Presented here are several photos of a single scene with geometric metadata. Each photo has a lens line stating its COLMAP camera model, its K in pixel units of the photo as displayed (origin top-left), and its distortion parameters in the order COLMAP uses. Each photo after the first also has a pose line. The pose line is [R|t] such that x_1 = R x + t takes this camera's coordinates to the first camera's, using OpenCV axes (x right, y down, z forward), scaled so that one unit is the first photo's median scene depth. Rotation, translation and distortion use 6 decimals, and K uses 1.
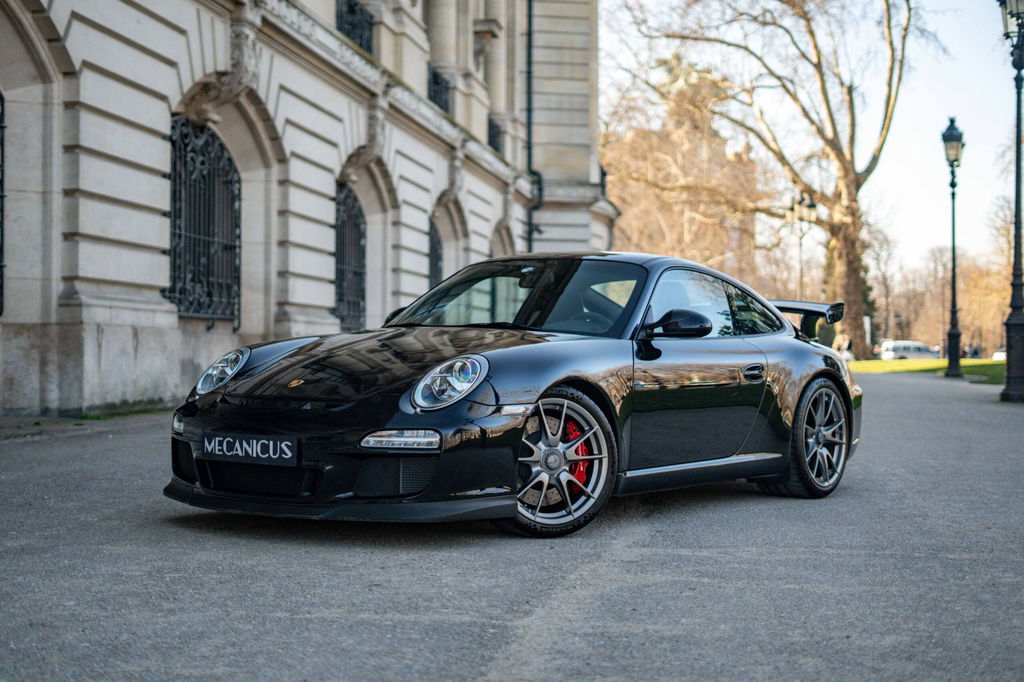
lens RADIAL K [[1546.8, 0, 541.8], [0, 1546.8, 359.1], [0, 0, 1]] dist [-0.010738, -0.066428]
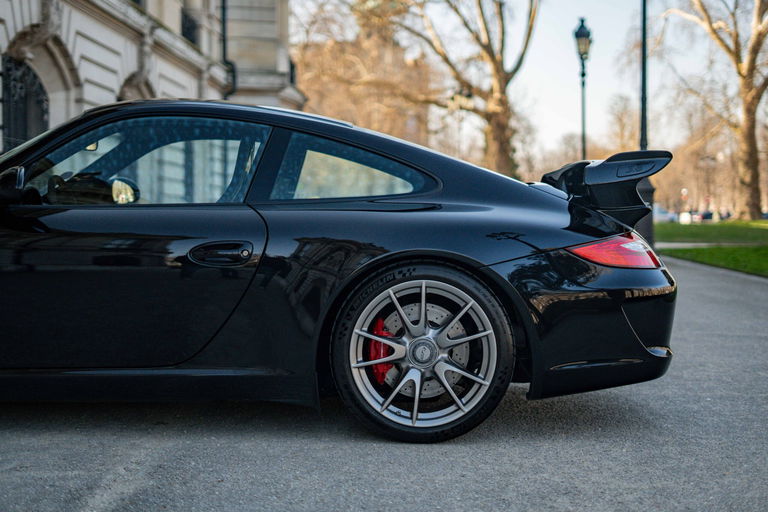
lens RADIAL K [[1160.1, 0, 406.4], [0, 1160.1, 269.6], [0, 0, 1]] dist [-0.010738, -0.066428]
pose [[0.993684, -0.014512, 0.111272, 0.034897], [0.009839, 0.999051, 0.042434, -0.001991], [-0.111783, -0.041071, 0.992884, 0.146211]]
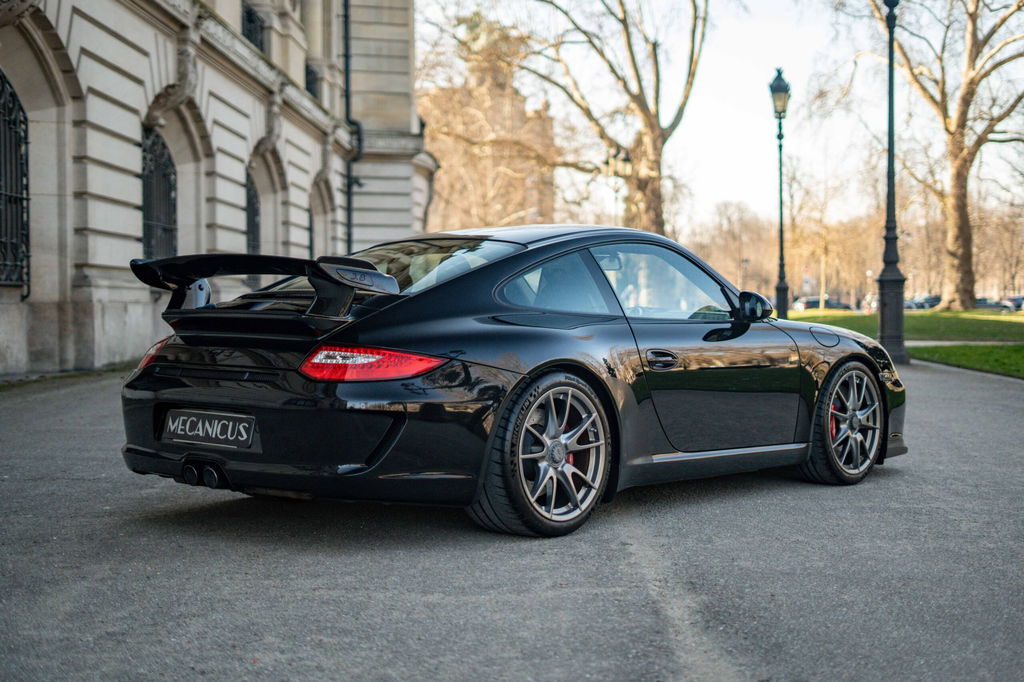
lens RADIAL K [[1463.4, 0, 535.4], [0, 1463.4, 341.6], [0, 0, 1]] dist [-0.017097, -0.000452]
pose [[0.991067, -0.015137, 0.132502, -0.018200], [0.012206, 0.999663, 0.022902, -0.006464], [-0.132804, -0.021080, 0.990918, 0.113754]]
